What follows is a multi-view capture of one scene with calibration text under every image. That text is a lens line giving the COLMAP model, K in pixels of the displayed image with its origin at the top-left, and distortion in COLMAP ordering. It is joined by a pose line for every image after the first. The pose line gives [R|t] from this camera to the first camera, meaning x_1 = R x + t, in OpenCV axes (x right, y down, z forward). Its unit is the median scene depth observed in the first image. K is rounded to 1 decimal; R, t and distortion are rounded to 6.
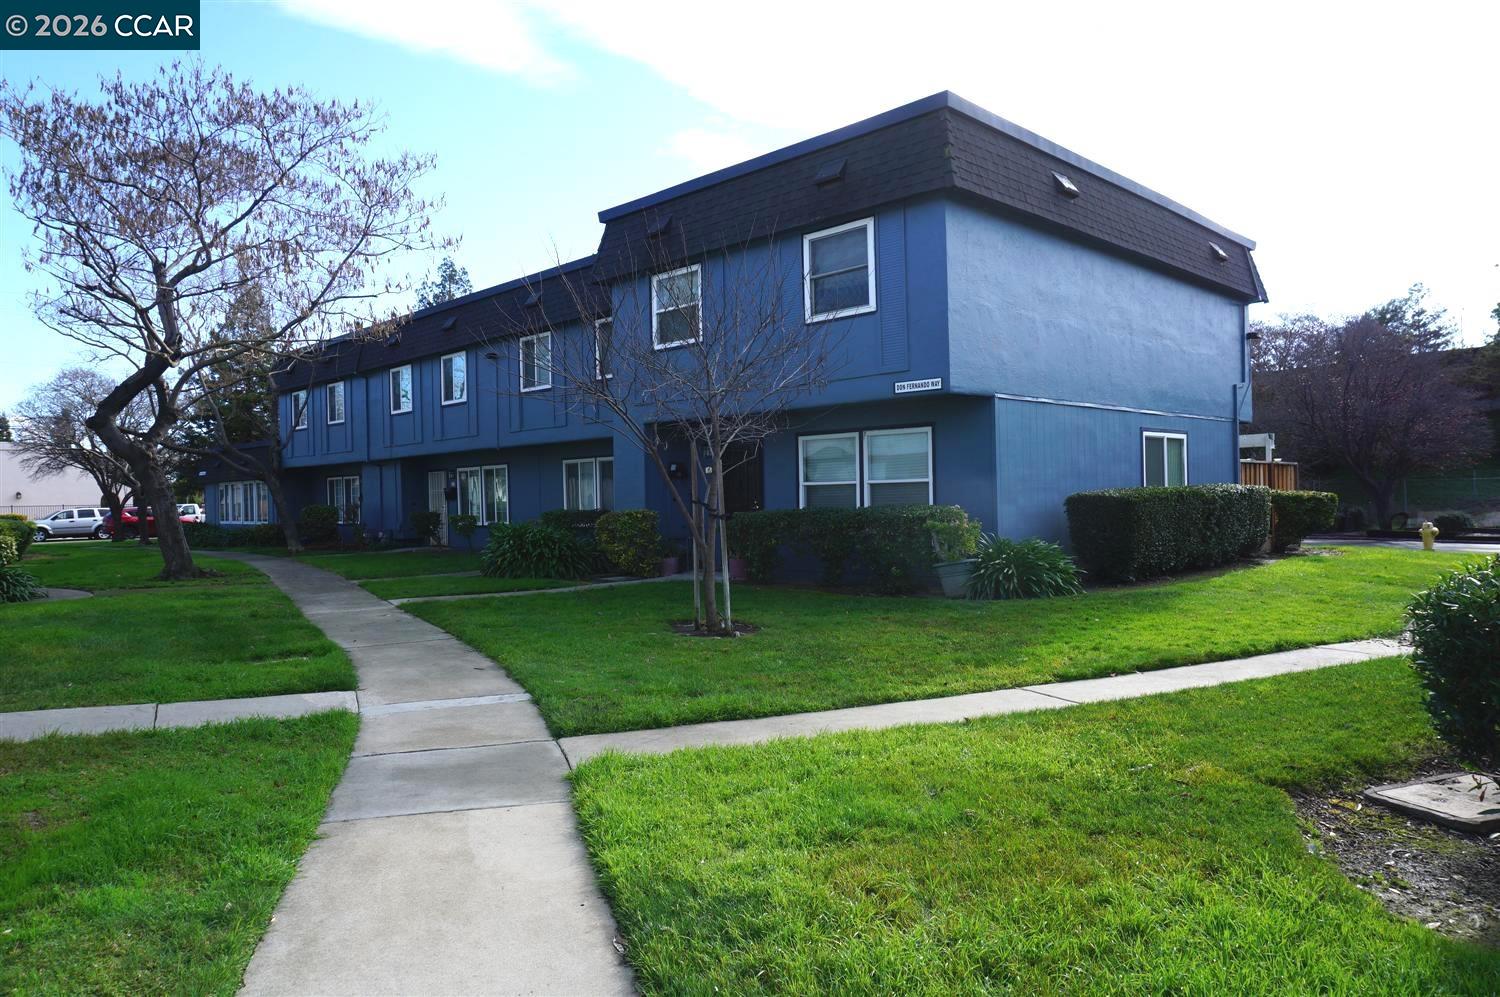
lens RADIAL K [[1011.1, 0, 749.5], [0, 1011.1, 505.5], [0, 0, 1]] dist [-0.022253, 0.018882]
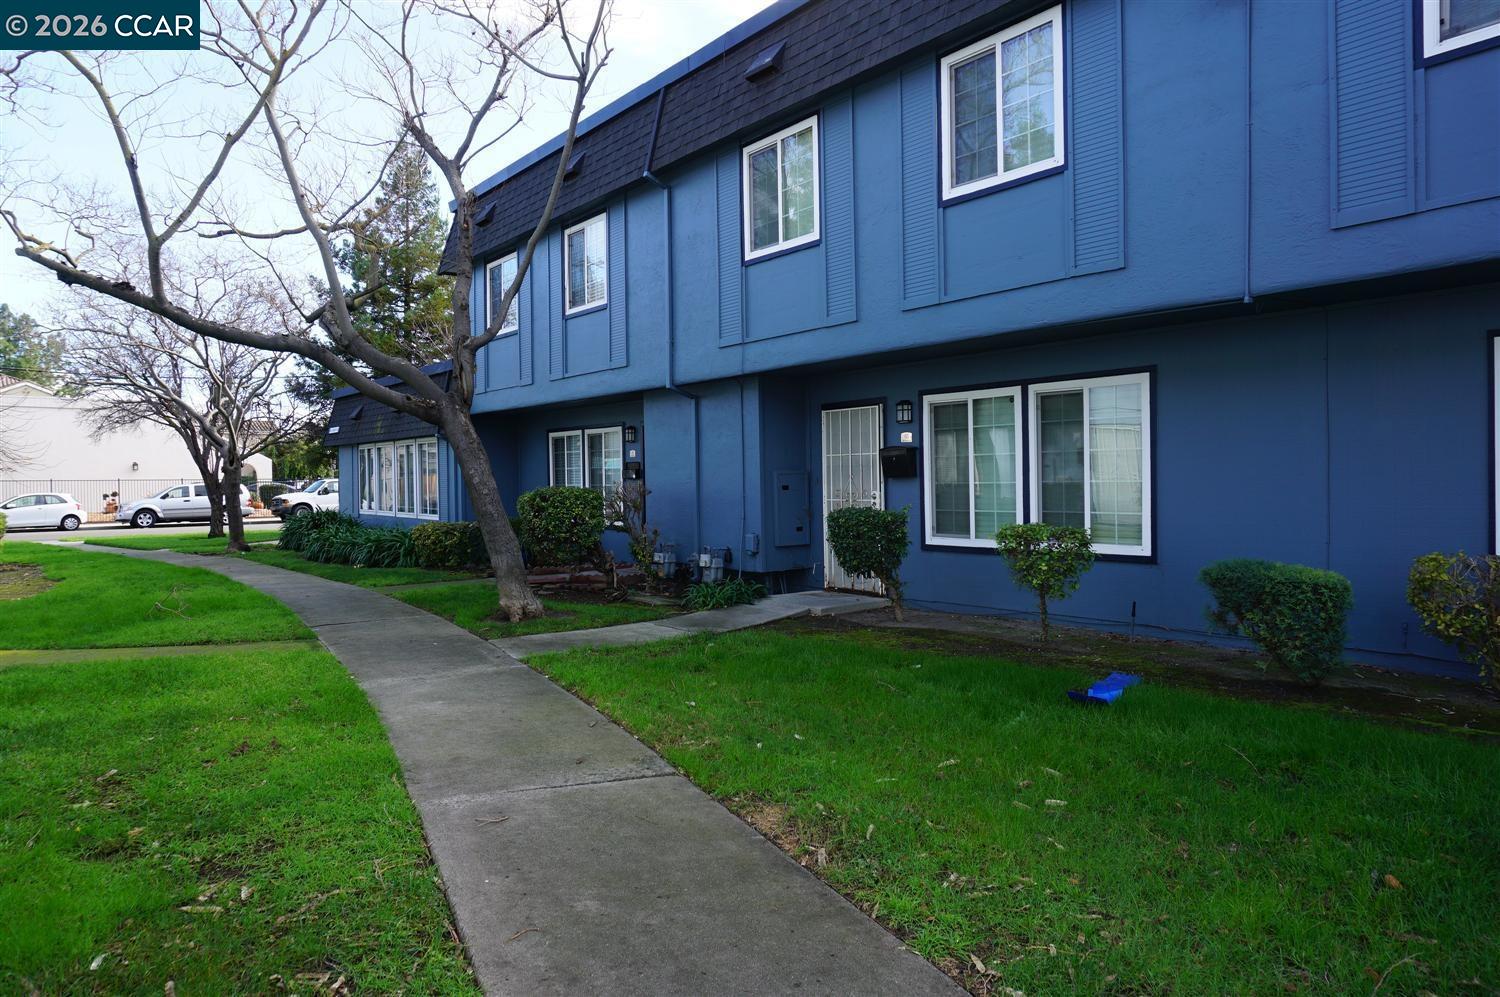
lens RADIAL K [[1011.1, 0, 750.2], [0, 1011.1, 491.3], [0, 0, 1]] dist [-0.022253, 0.018882]
pose [[0.990672, 0.013495, -0.135601, -0.272652], [-0.012856, 0.999902, 0.005589, -0.001874], [0.135663, -0.003794, 0.990748, 0.553550]]
